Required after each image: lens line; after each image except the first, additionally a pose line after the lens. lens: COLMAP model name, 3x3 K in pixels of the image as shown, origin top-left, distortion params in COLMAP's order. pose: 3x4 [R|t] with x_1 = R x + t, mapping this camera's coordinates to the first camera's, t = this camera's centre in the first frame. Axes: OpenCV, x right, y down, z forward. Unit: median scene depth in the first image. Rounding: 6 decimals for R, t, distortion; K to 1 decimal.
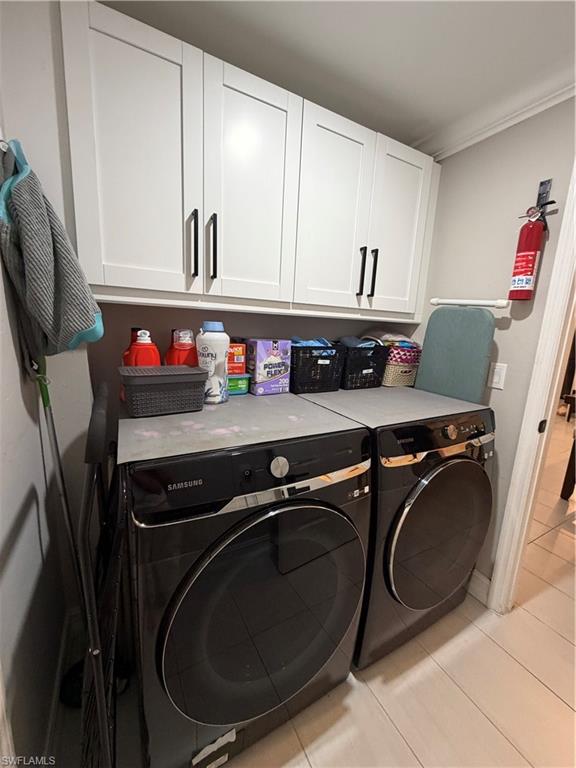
lens RADIAL K [[307.6, 0, 287.7], [0, 307.6, 382.8], [0, 0, 1]] dist [0.001627, 0.000098]
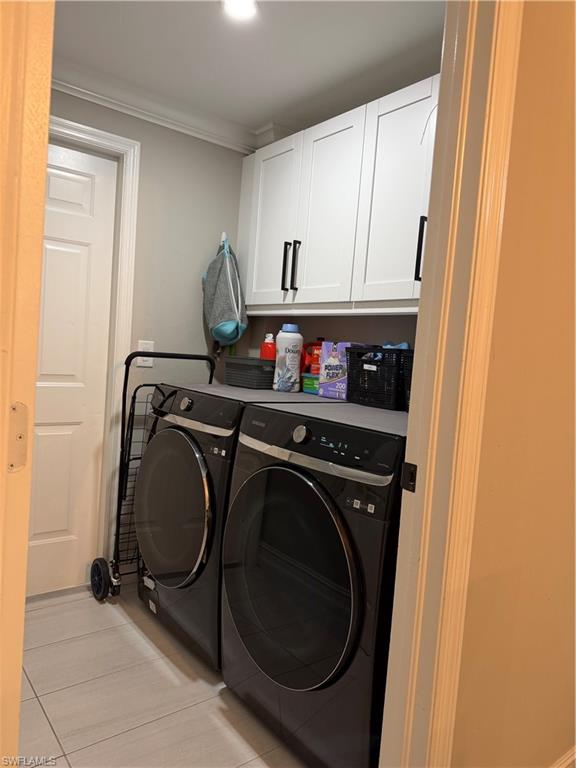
lens RADIAL K [[547.0, 0, 289.0], [0, 547.0, 379.5], [0, 0, 1]] dist [0.085072, -0.107163]
pose [[0.158709, 0.015372, -0.987206, 1.753371], [-0.248330, 0.968357, -0.024844, 0.061108], [0.955586, 0.249095, 0.157504, 0.659925]]
